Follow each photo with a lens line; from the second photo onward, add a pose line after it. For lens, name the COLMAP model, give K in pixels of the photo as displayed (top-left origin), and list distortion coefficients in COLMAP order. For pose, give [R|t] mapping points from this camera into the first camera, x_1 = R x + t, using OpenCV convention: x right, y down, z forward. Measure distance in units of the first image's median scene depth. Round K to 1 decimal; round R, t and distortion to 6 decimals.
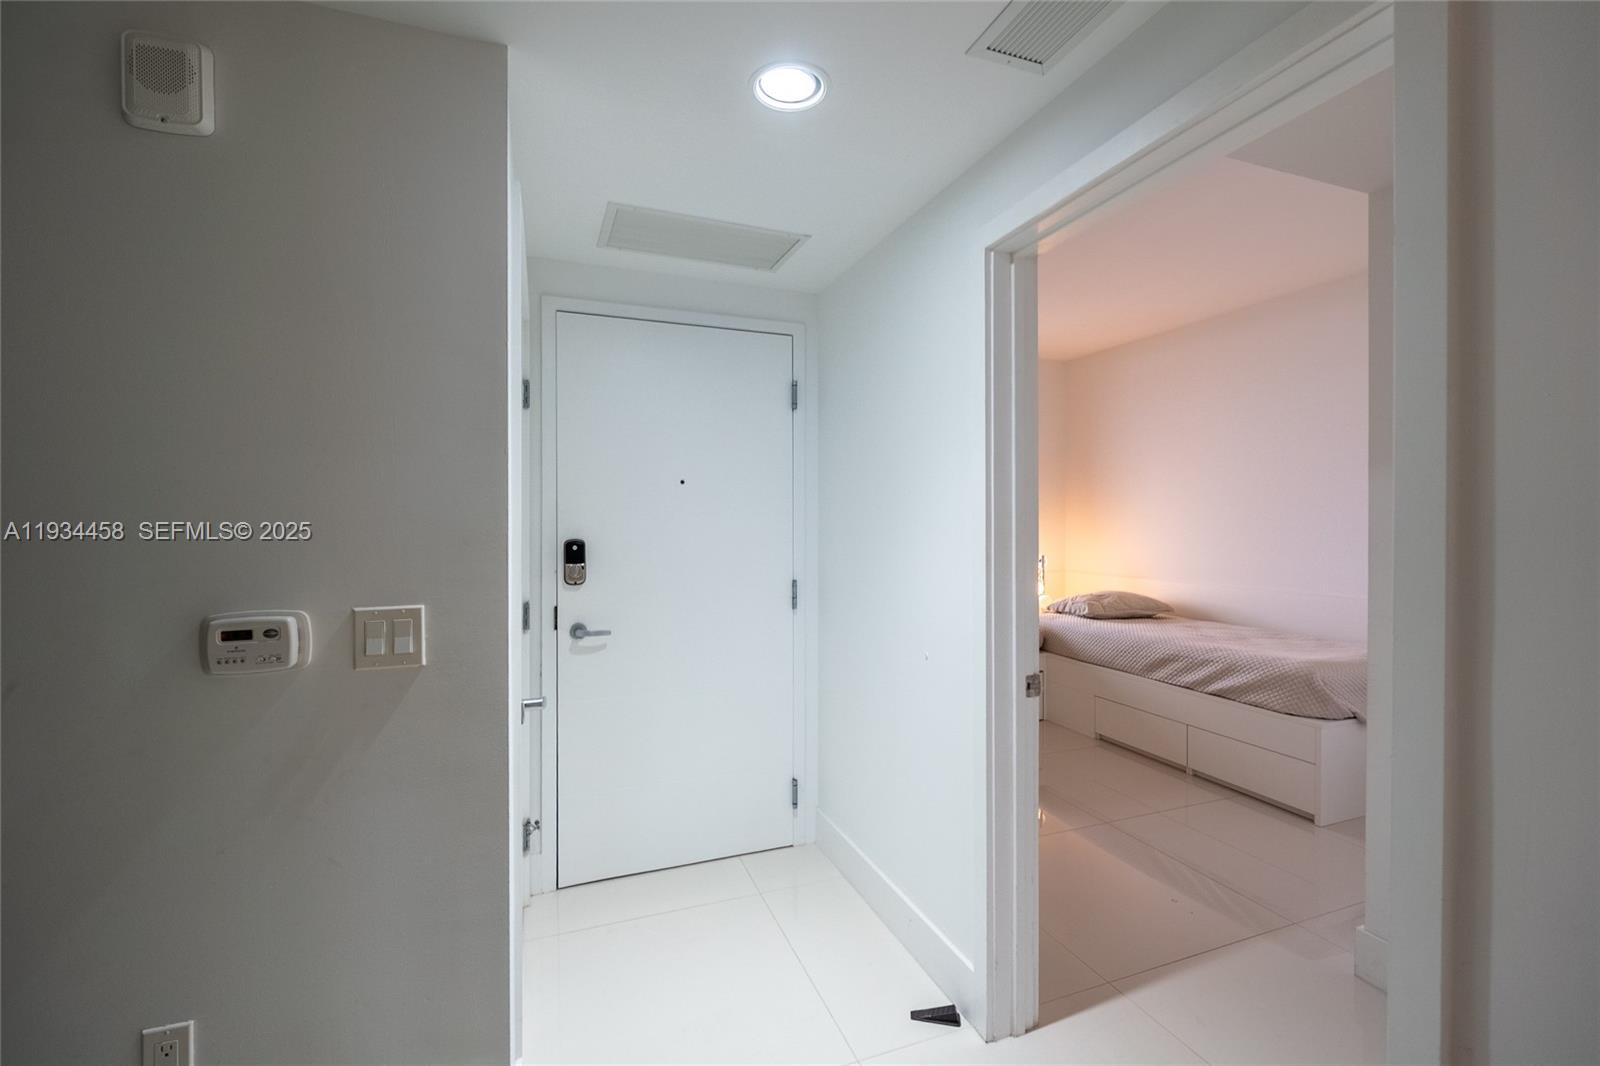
lens RADIAL K [[674.7, 0, 798.4], [0, 674.7, 531.7], [0, 0, 1]] dist [-0.003994, 0.000309]
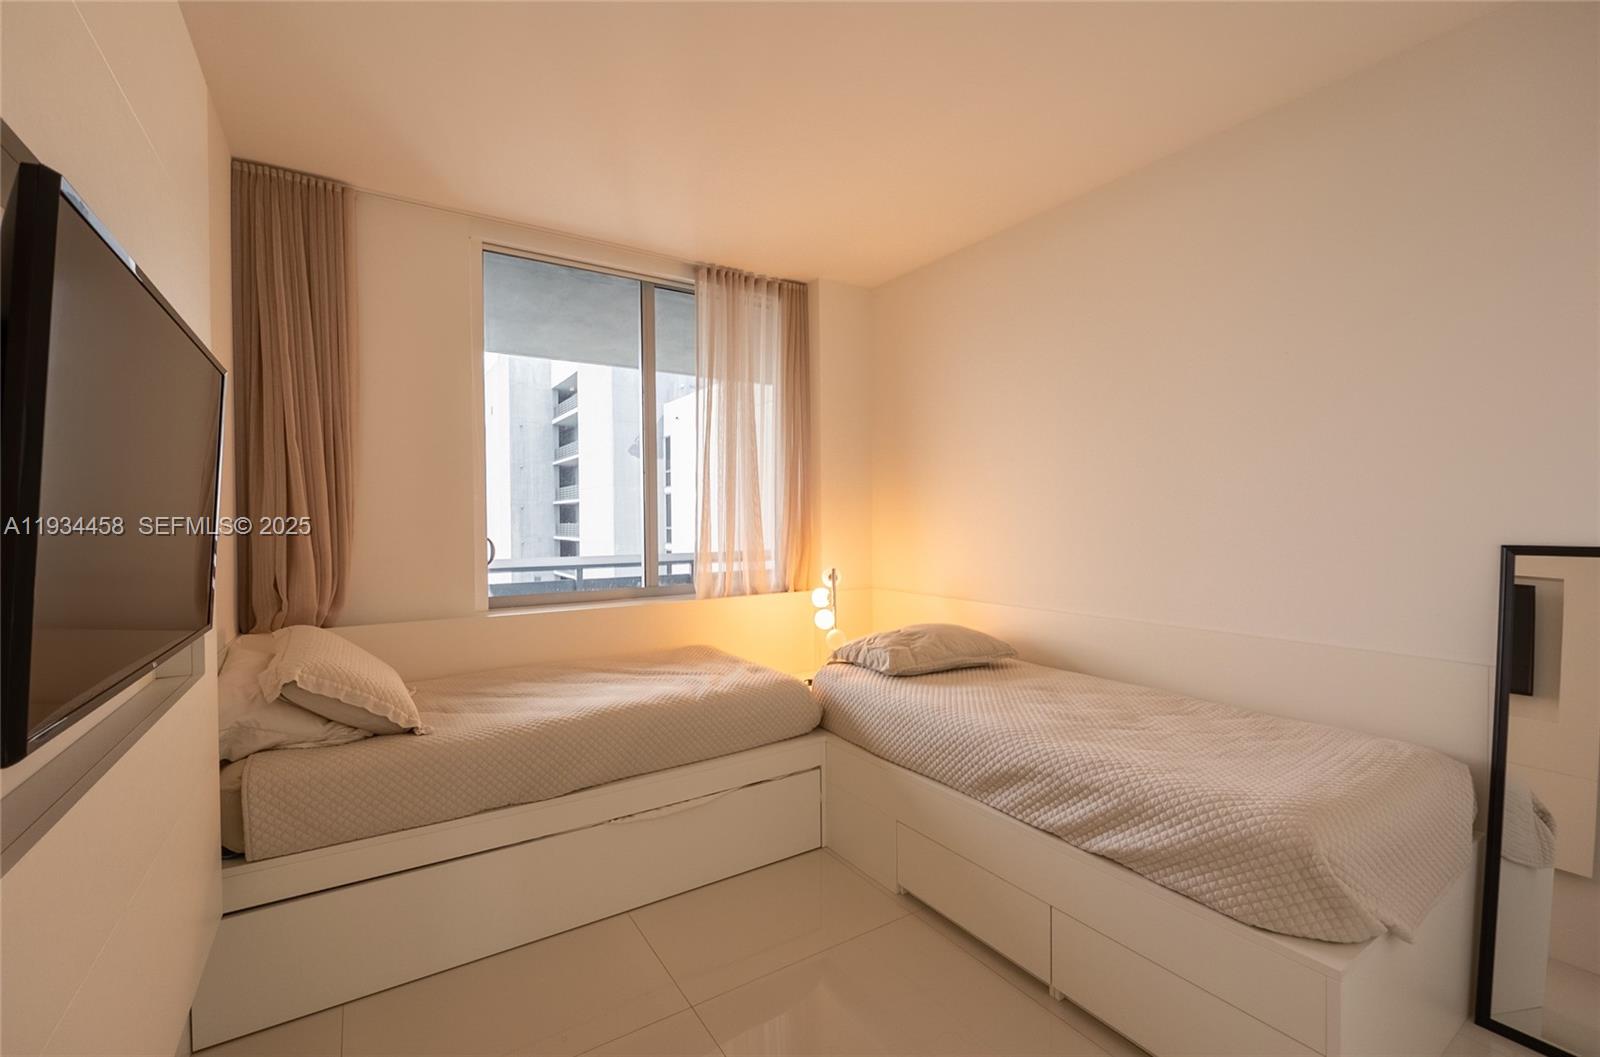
lens RADIAL K [[674.7, 0, 801.7], [0, 674.7, 530.9], [0, 0, 1]] dist [-0.003994, 0.000309]
pose [[0.975992, -0.006457, 0.217710, 0.248421], [0.005519, 0.999973, 0.004917, -0.006455], [-0.217736, -0.003597, 0.976001, 0.479023]]
